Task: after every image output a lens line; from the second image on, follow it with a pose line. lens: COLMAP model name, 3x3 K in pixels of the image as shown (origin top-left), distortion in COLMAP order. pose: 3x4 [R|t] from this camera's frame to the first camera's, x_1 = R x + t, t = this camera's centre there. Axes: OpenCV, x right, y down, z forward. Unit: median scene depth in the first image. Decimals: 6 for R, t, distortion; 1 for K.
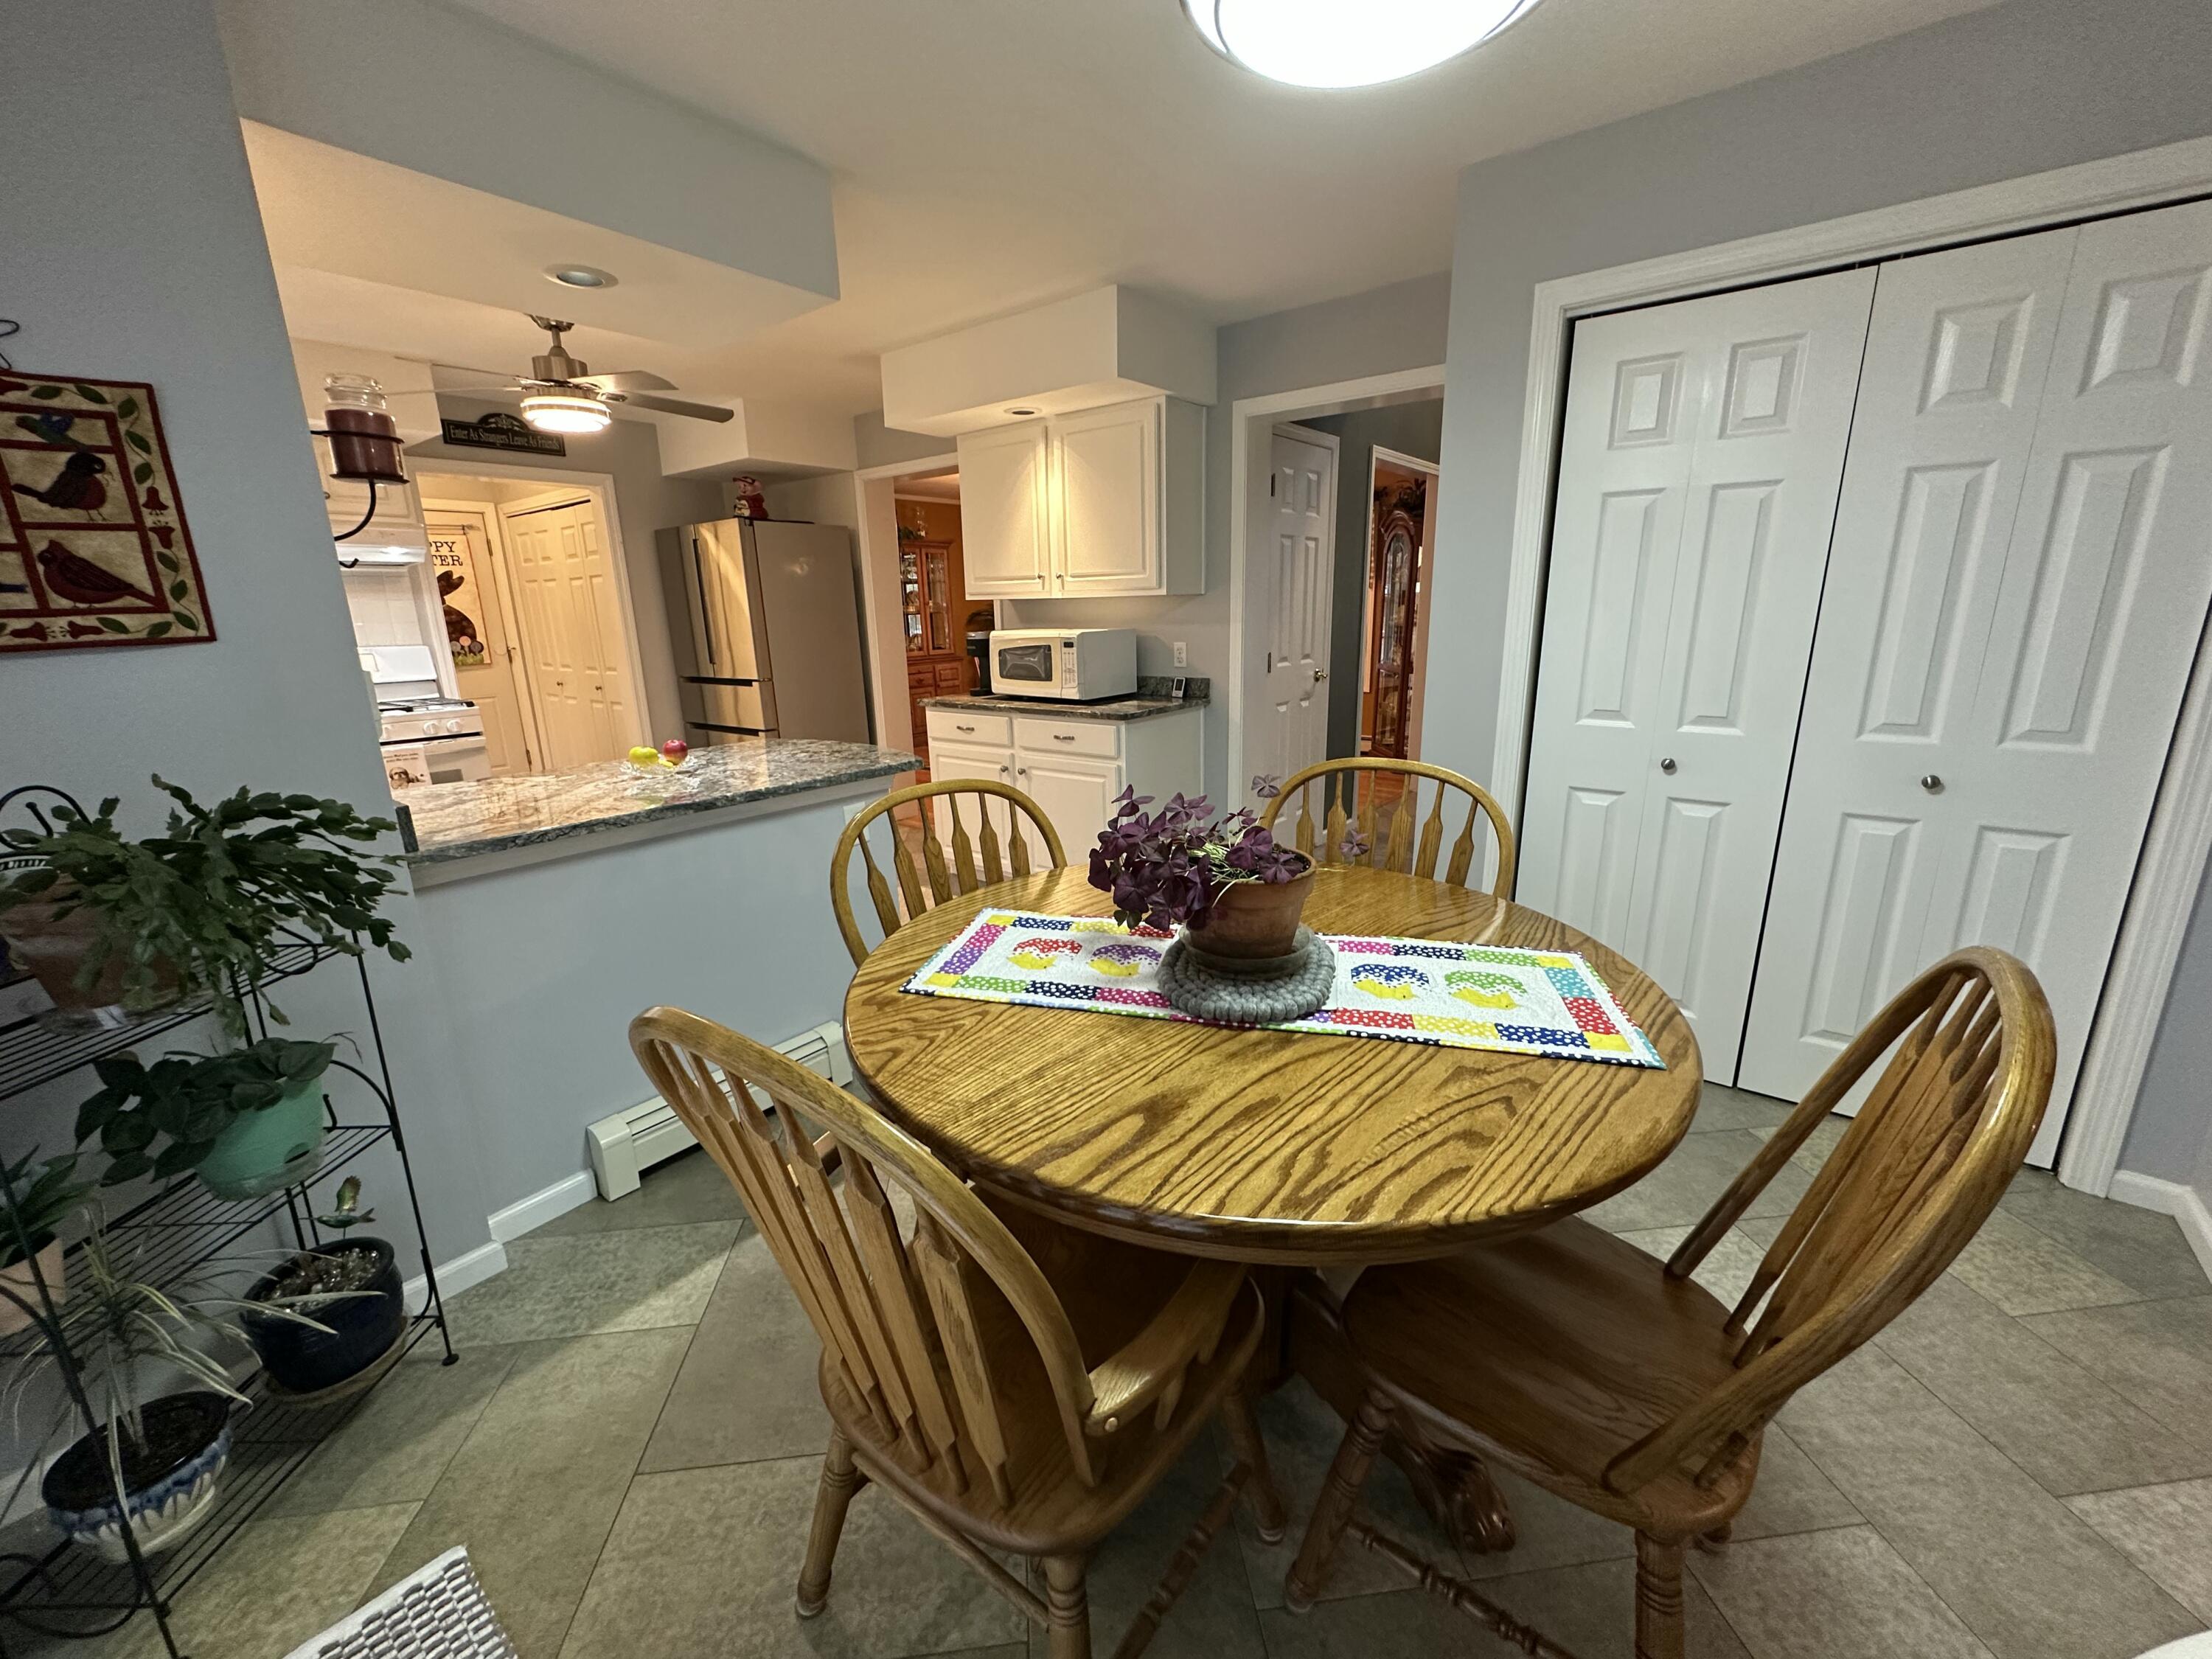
lens RADIAL K [[884.5, 0, 1106.0], [0, 884.5, 829.5], [0, 0, 1]] dist [0.002253, 0.000148]
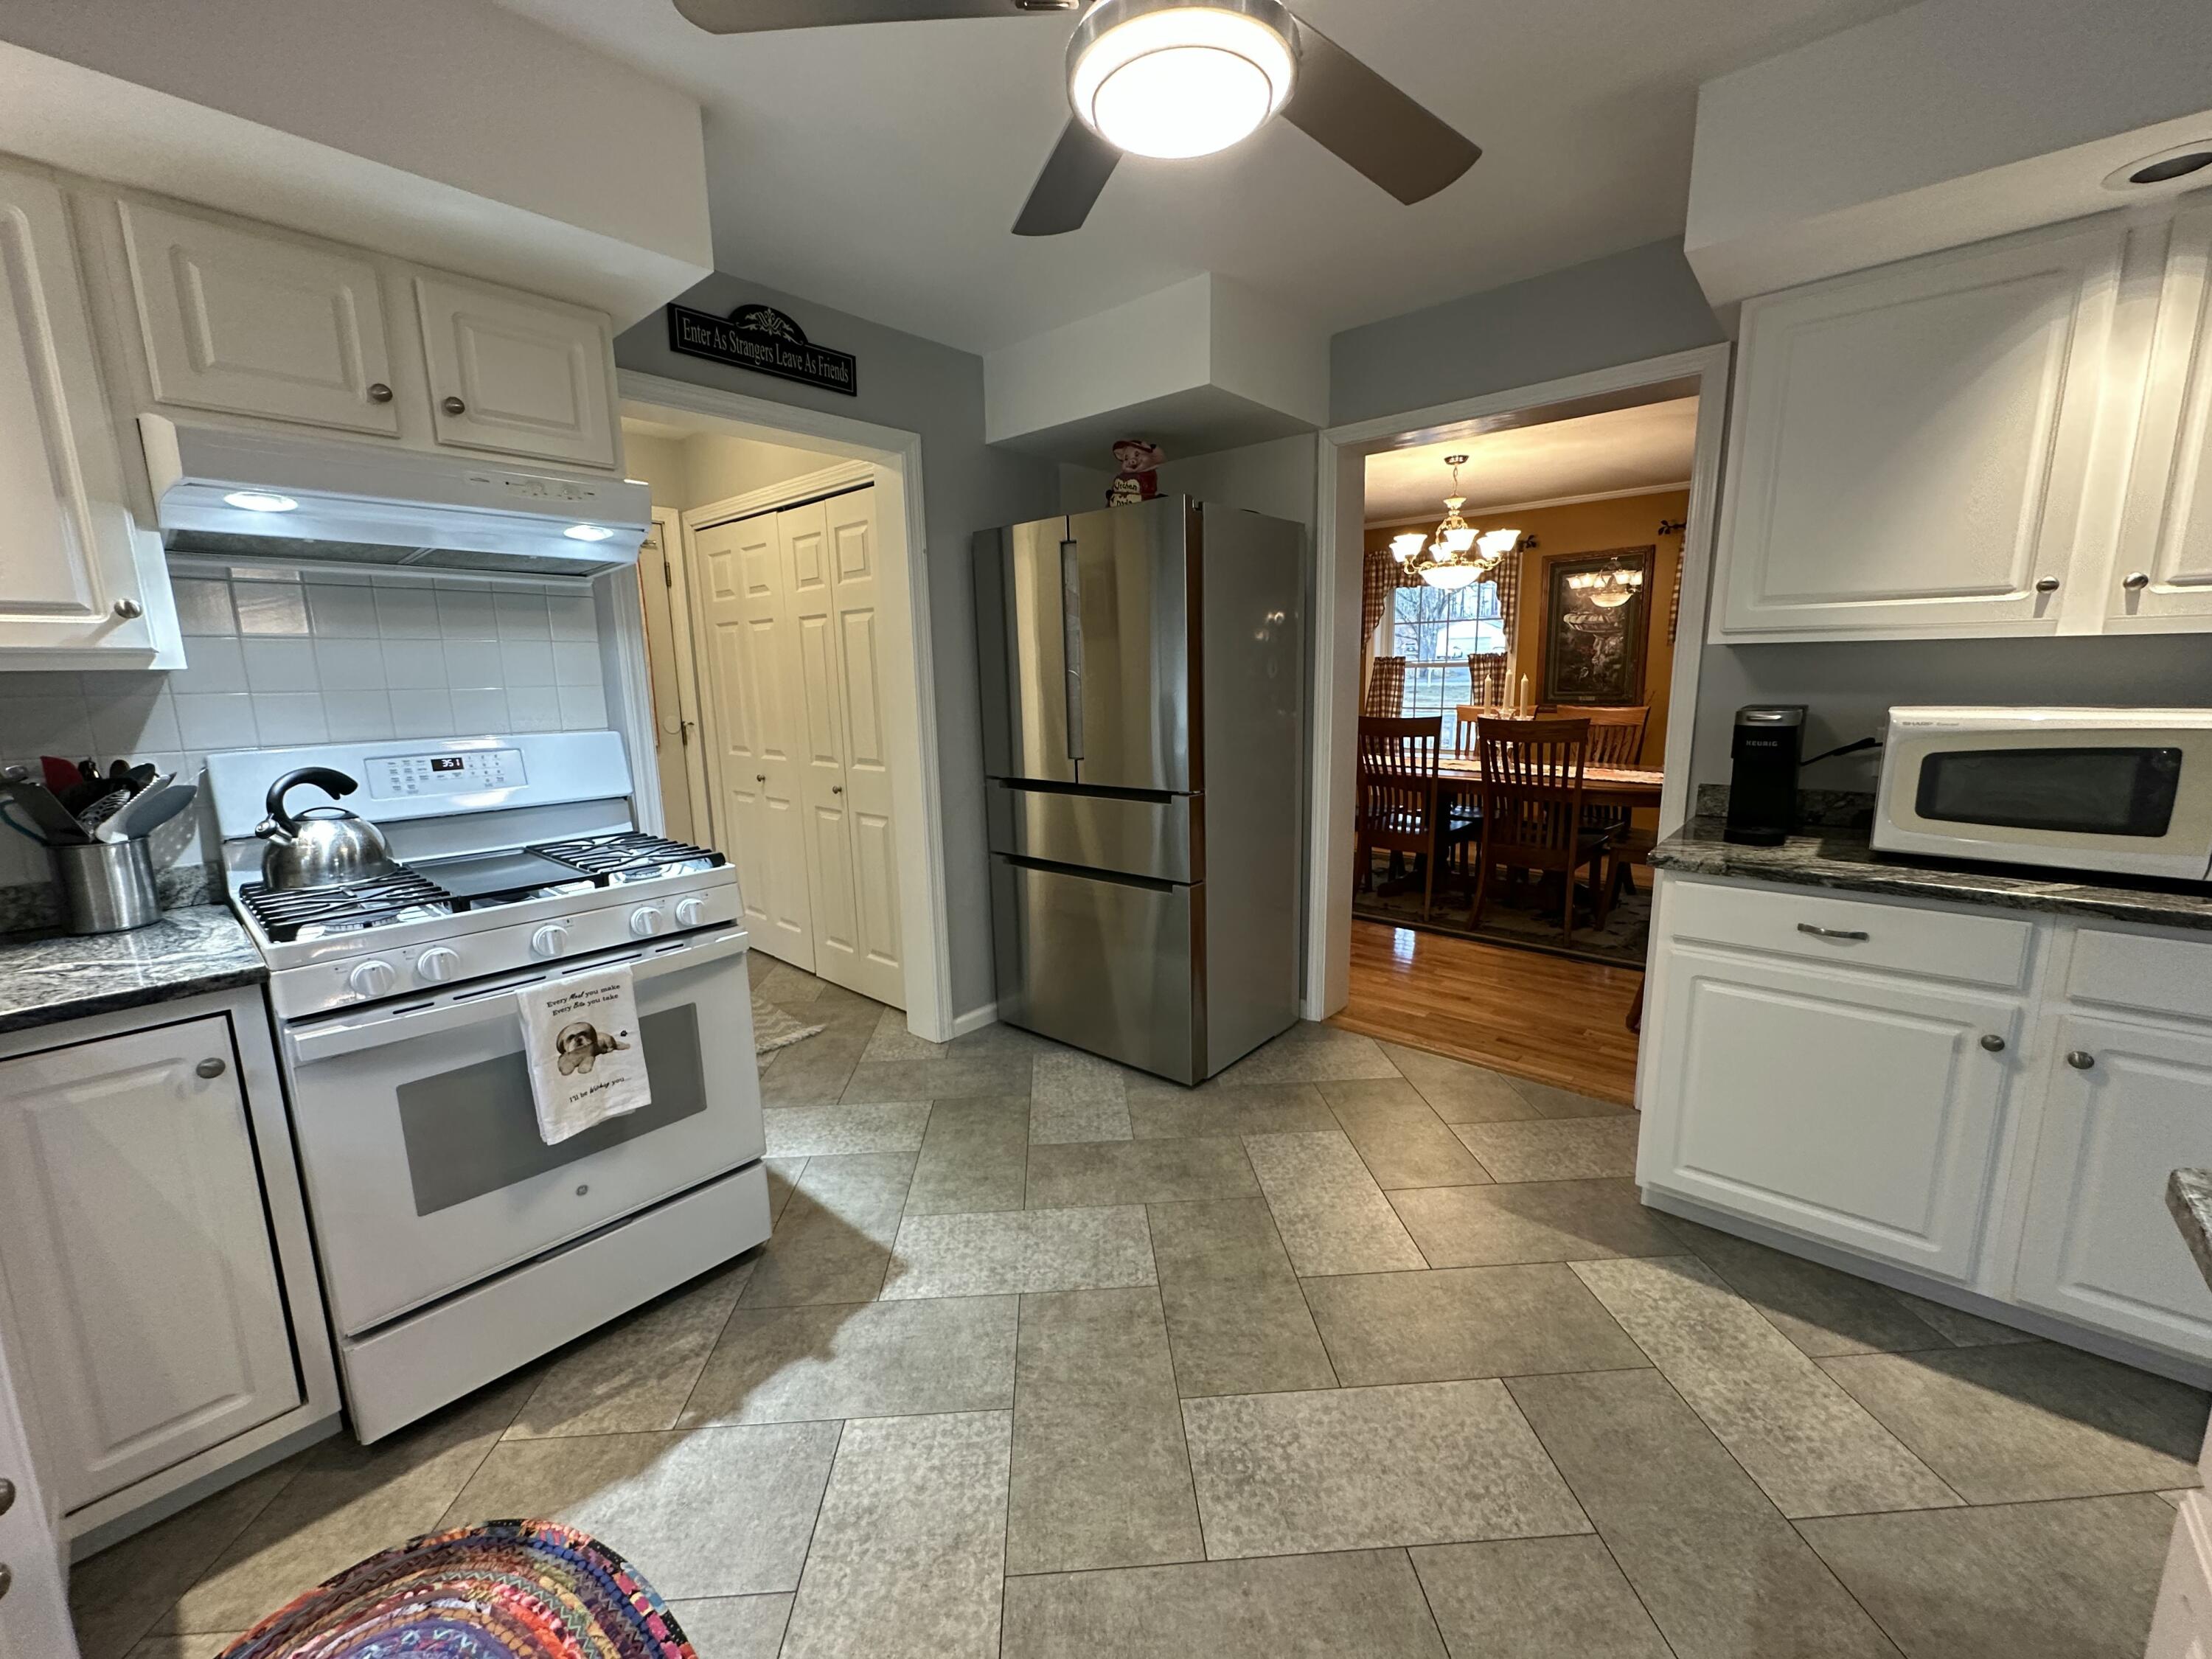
lens RADIAL K [[884.5, 0, 1106.0], [0, 884.5, 829.5], [0, 0, 1]] dist [0.002253, 0.000148]
pose [[0.998549, 0.012276, -0.052441, -0.462684], [-0.015903, 0.997468, -0.069316, -0.121057], [0.051458, 0.070049, 0.996215, 0.515069]]
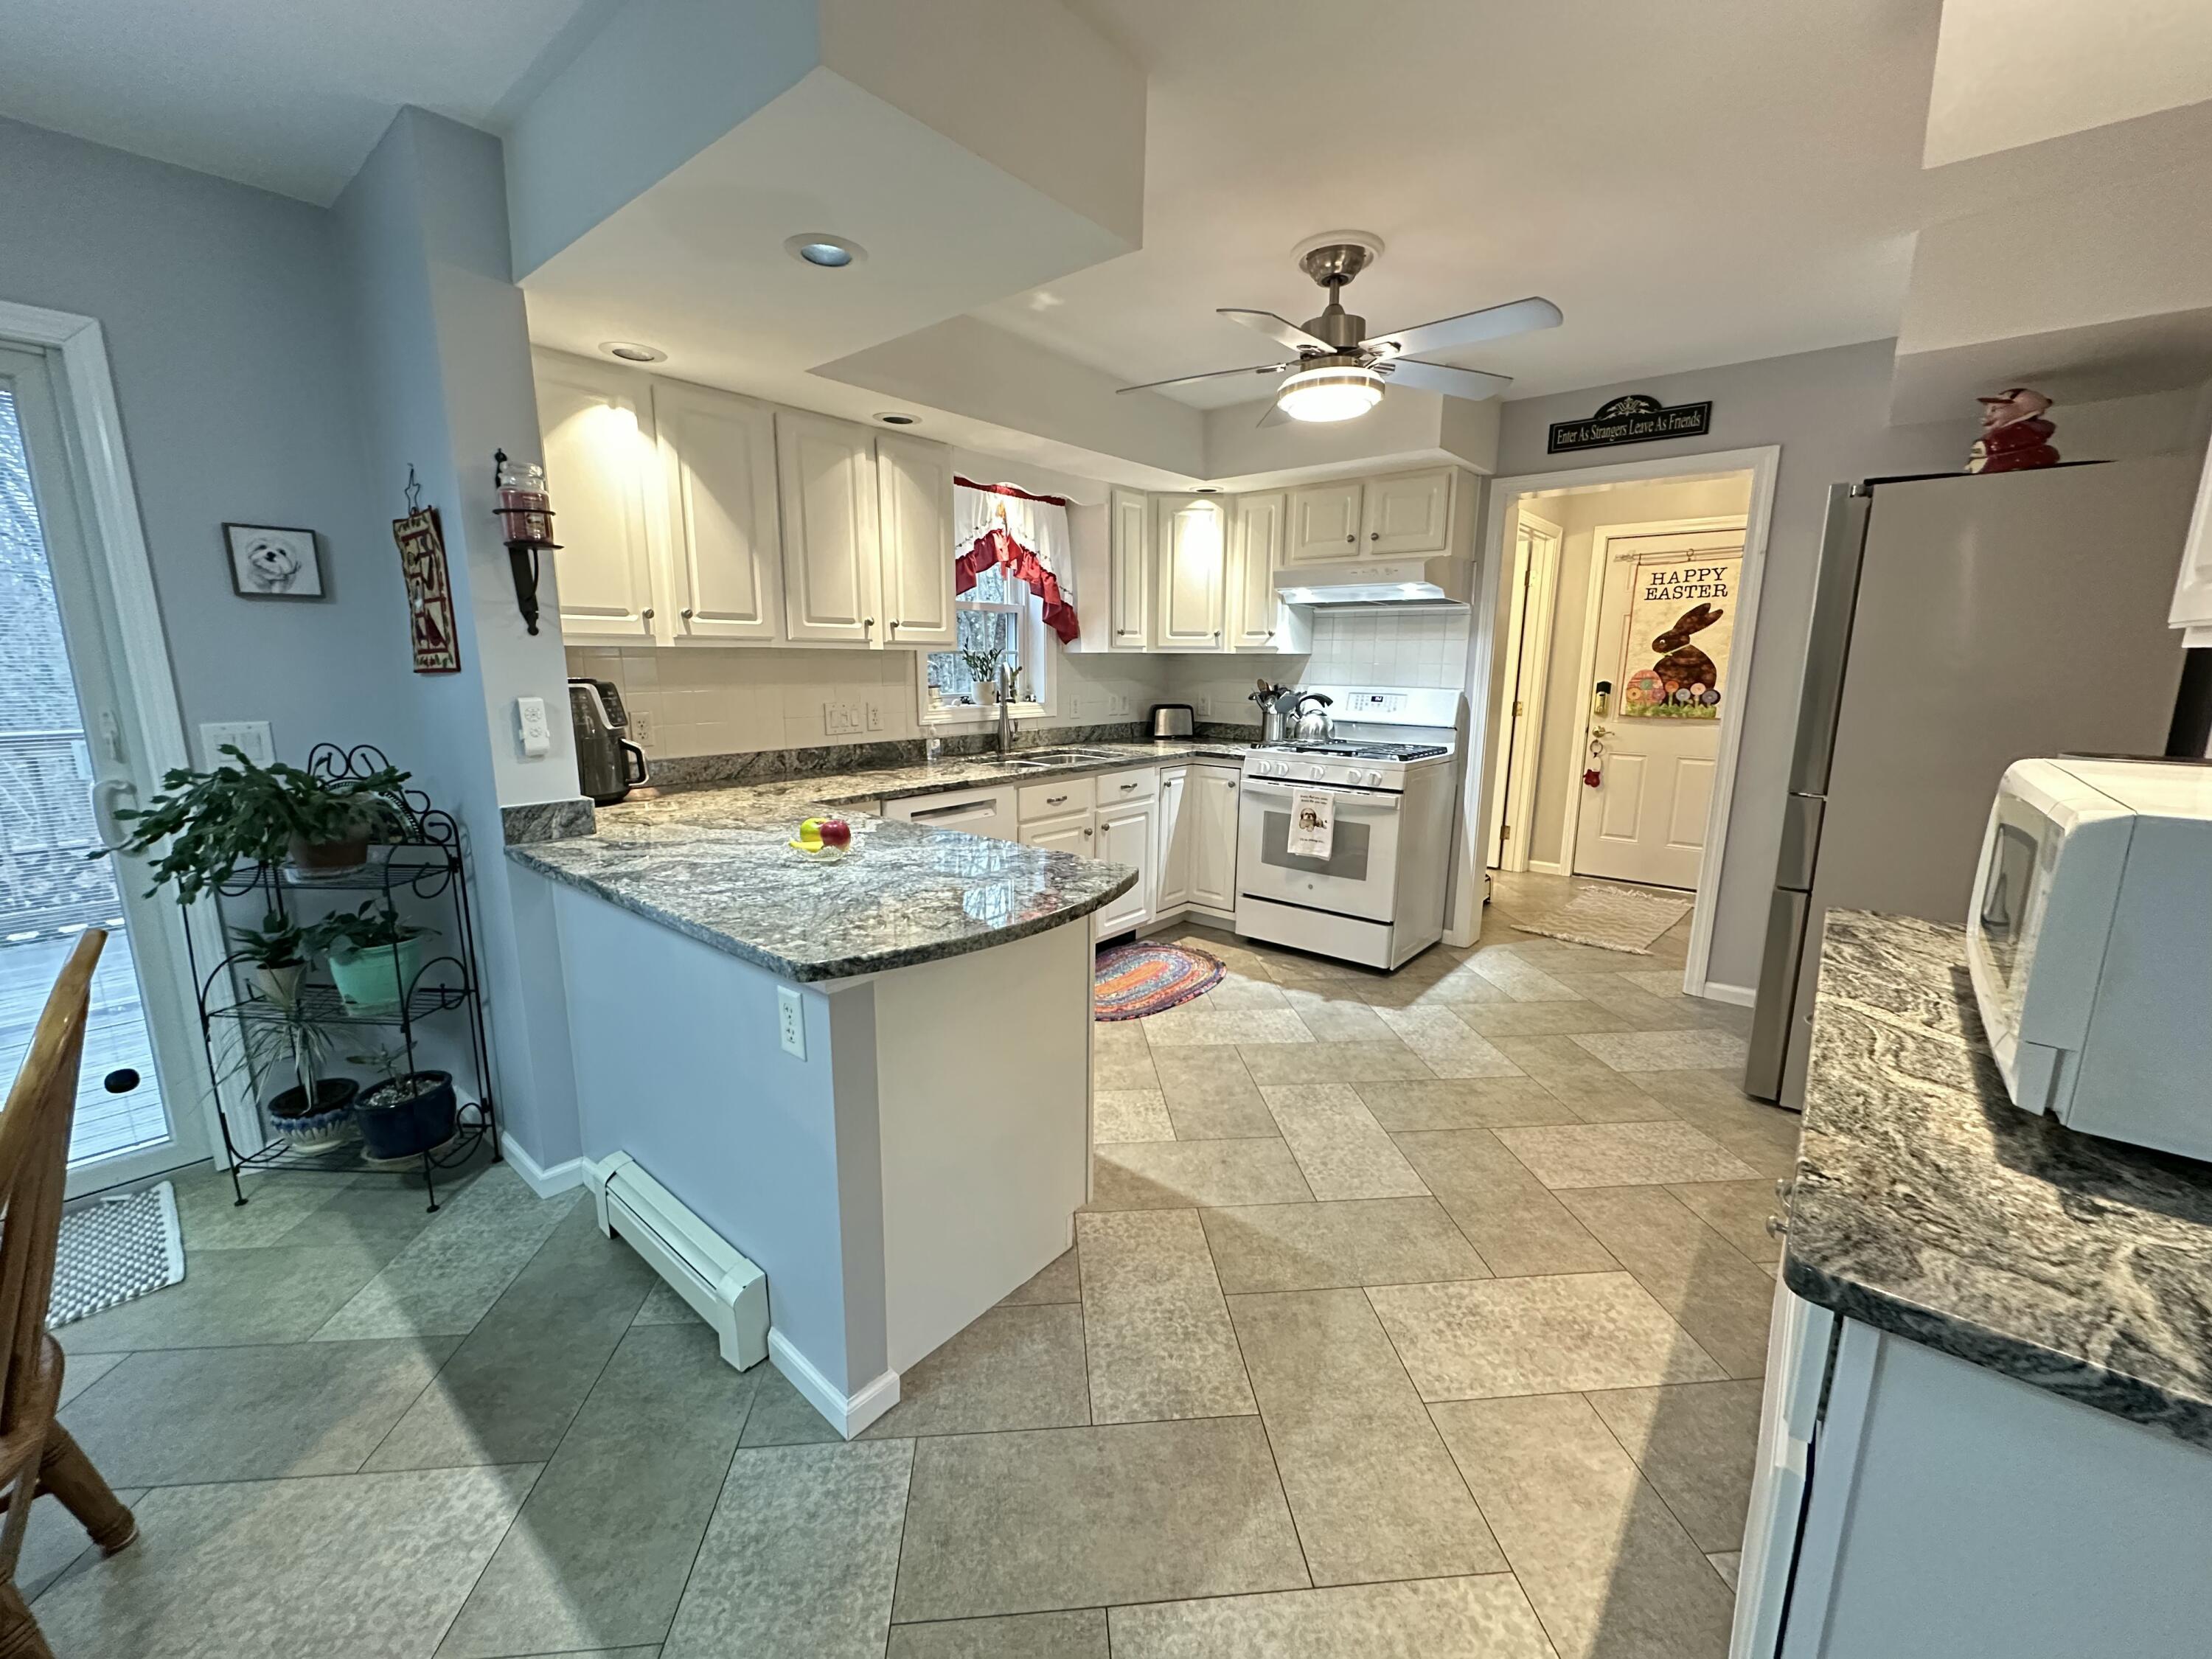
lens RADIAL K [[884.5, 0, 1106.0], [0, 884.5, 829.5], [0, 0, 1]] dist [0.002253, 0.000148]
pose [[-0.024711, 0.214091, -0.976501, 0.153622], [-0.250656, 0.944270, 0.213367, -0.177700], [0.967761, 0.250039, 0.030329, 0.667649]]
